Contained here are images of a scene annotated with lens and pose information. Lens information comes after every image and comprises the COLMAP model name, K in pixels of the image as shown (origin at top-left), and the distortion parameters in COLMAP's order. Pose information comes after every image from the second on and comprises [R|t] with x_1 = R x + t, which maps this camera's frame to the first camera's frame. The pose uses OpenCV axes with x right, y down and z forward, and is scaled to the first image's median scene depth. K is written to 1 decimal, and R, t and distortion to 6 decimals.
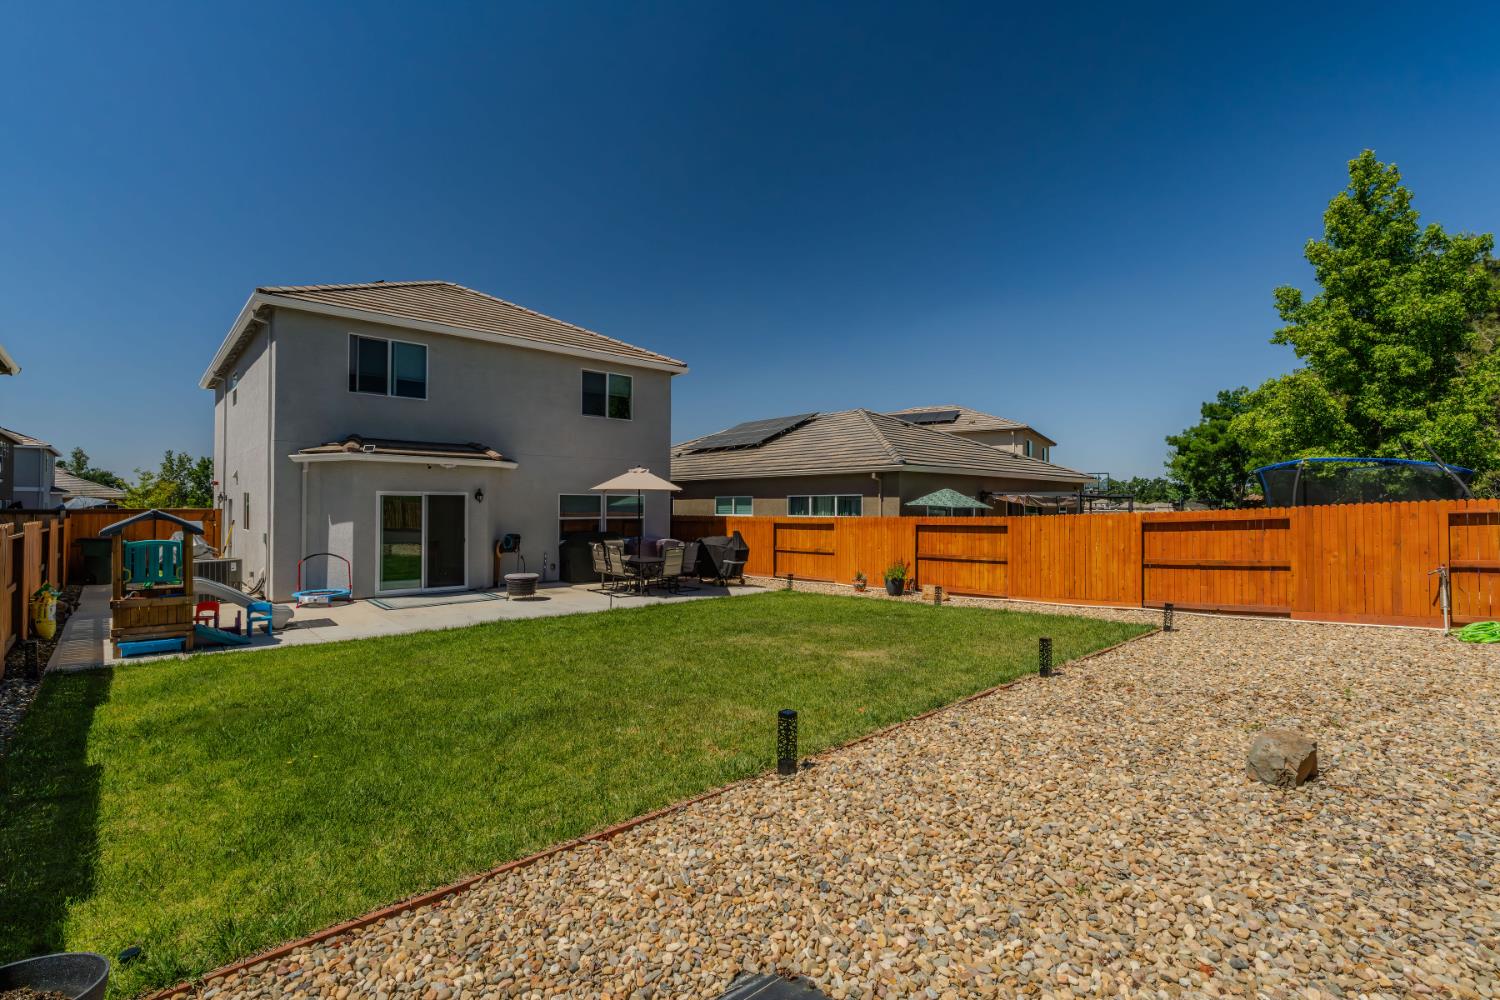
lens RADIAL K [[685.2, 0, 750.0], [0, 685.2, 500.0], [0, 0, 1]] dist [-0.001099, -0.000100]
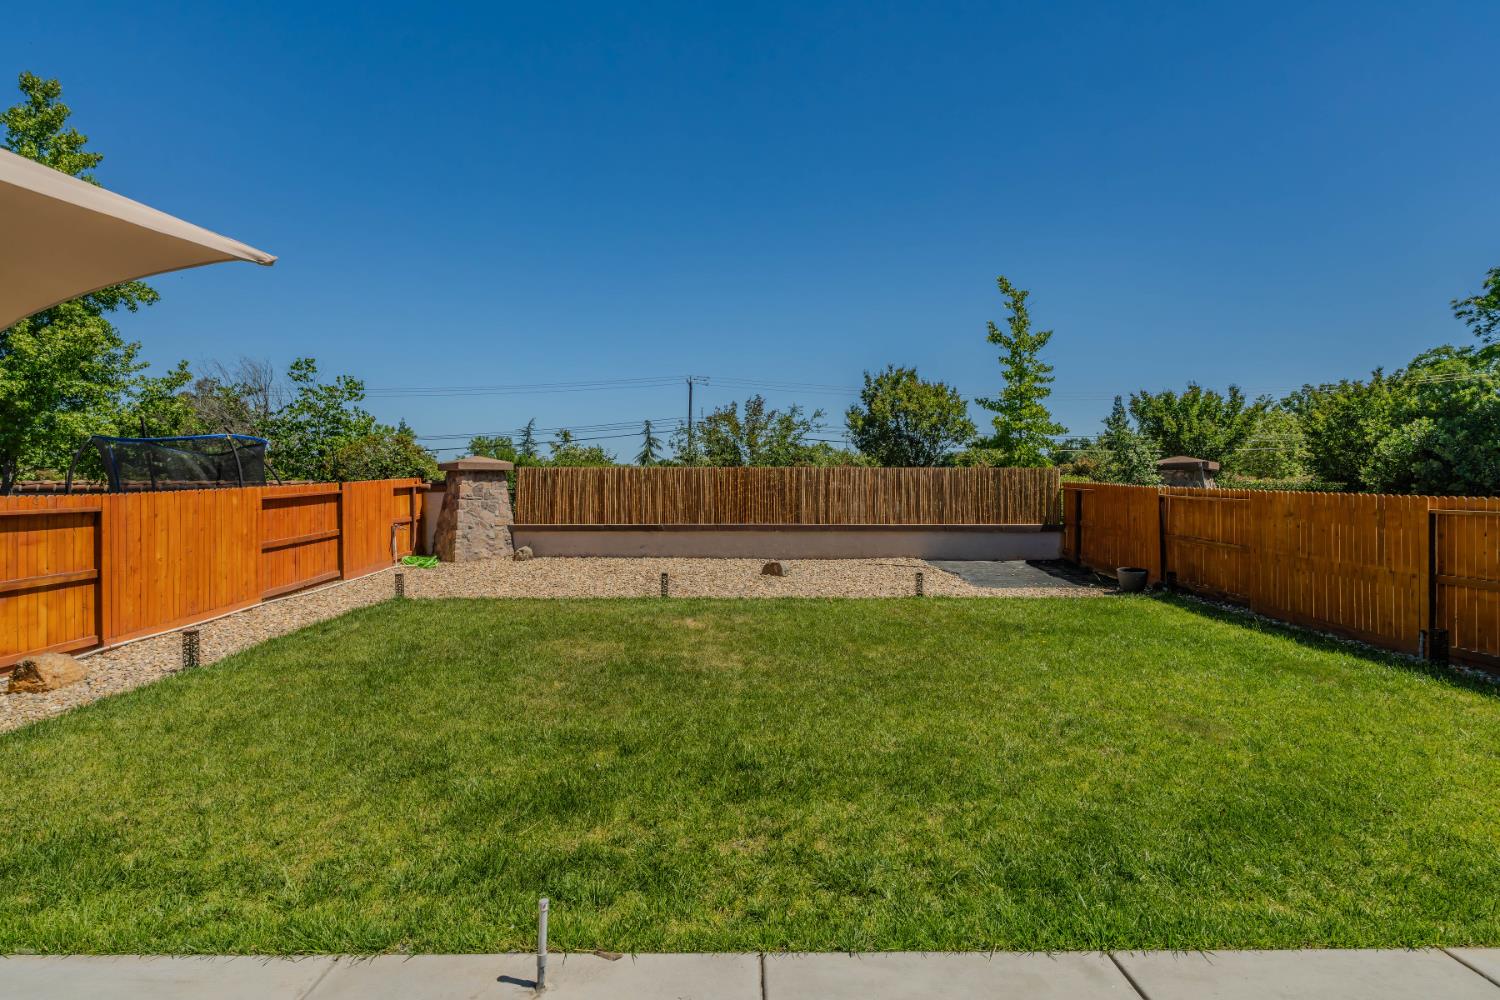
lens RADIAL K [[685.2, 0, 750.0], [0, 685.2, 500.0], [0, 0, 1]] dist [-0.001099, -0.000100]
pose [[-0.749346, -0.008067, 0.662130, -0.339117], [-0.008163, 0.999962, 0.002945, 0.022506], [-0.662128, -0.003198, -0.749384, 1.018523]]
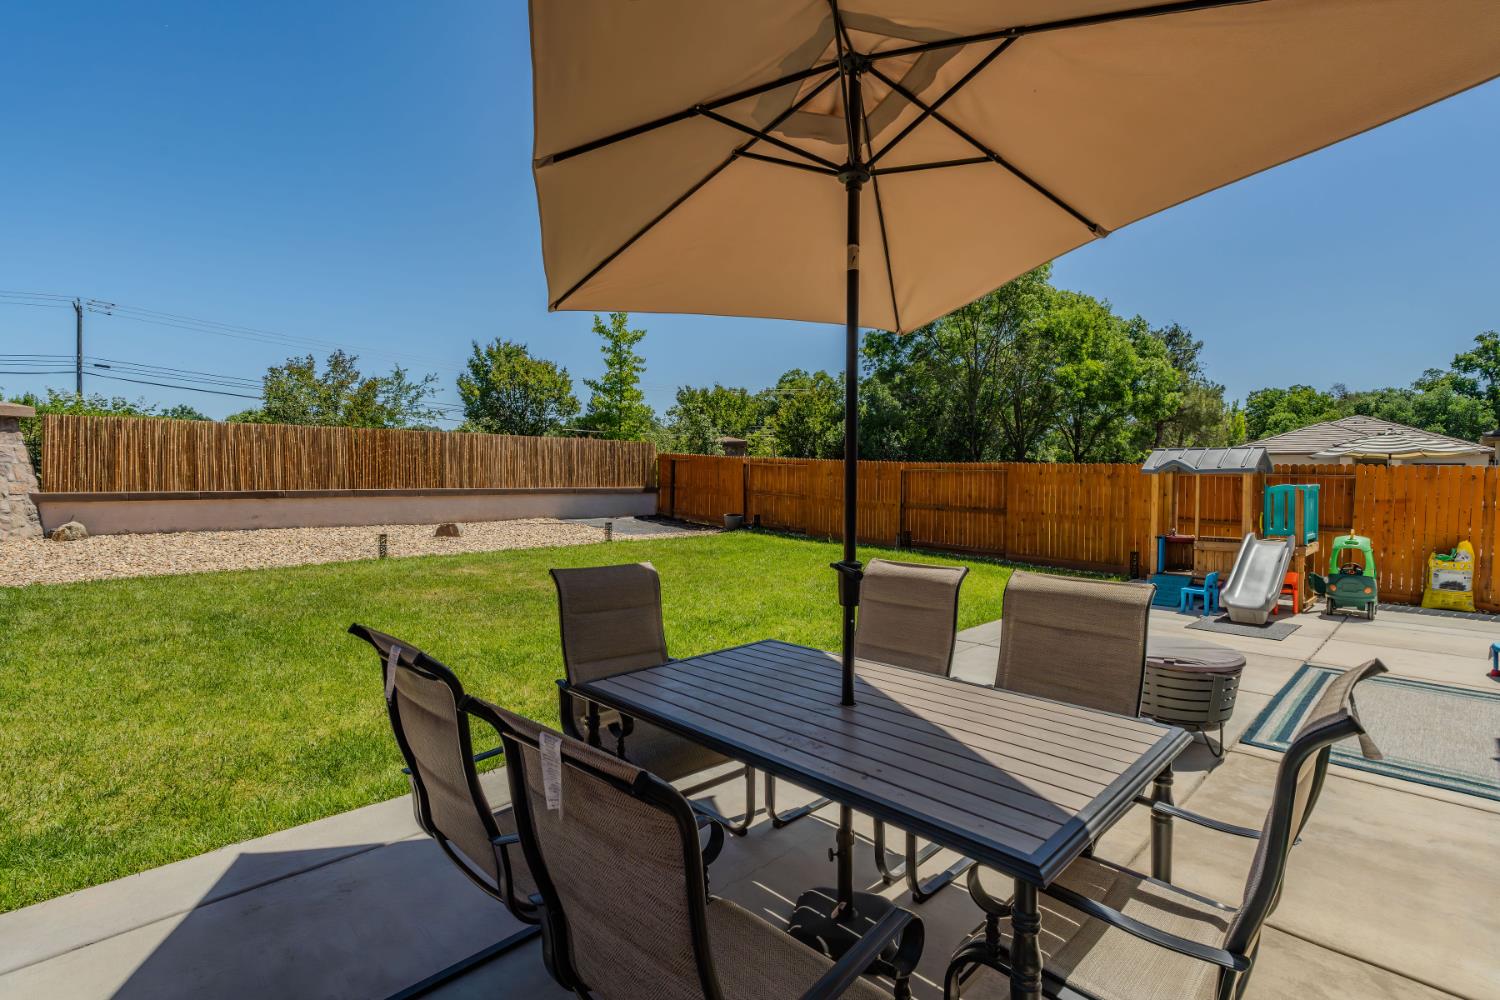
lens RADIAL K [[699.0, 0, 750.0], [0, 699.0, 500.0], [0, 0, 1]] dist [0.001498, 0.000093]
pose [[-0.999400, -0.008055, -0.033695, -0.136226], [-0.009001, 0.999566, 0.028041, 0.044926], [0.033455, 0.028328, -0.999039, 1.273992]]
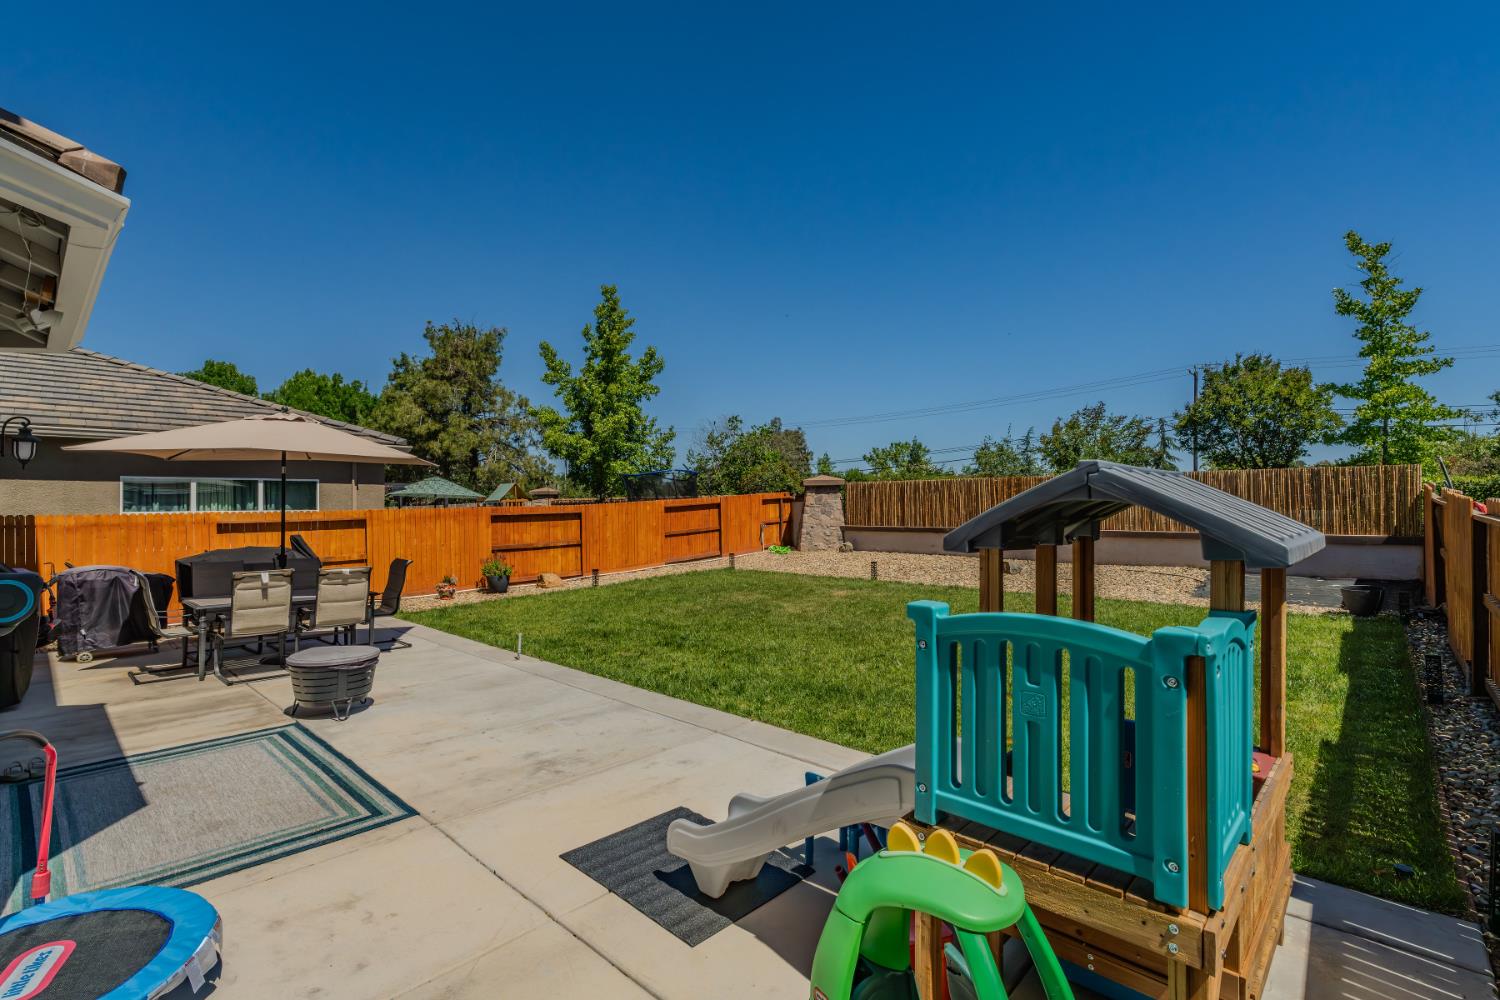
lens RADIAL K [[699.0, 0, 750.0], [0, 699.0, 500.0], [0, 0, 1]] dist [0.001498, 0.000093]
pose [[-0.086353, 0.004249, 0.996256, -0.768486], [-0.001885, 0.999988, -0.004428, 0.020636], [-0.996263, -0.002261, -0.086344, 0.786427]]
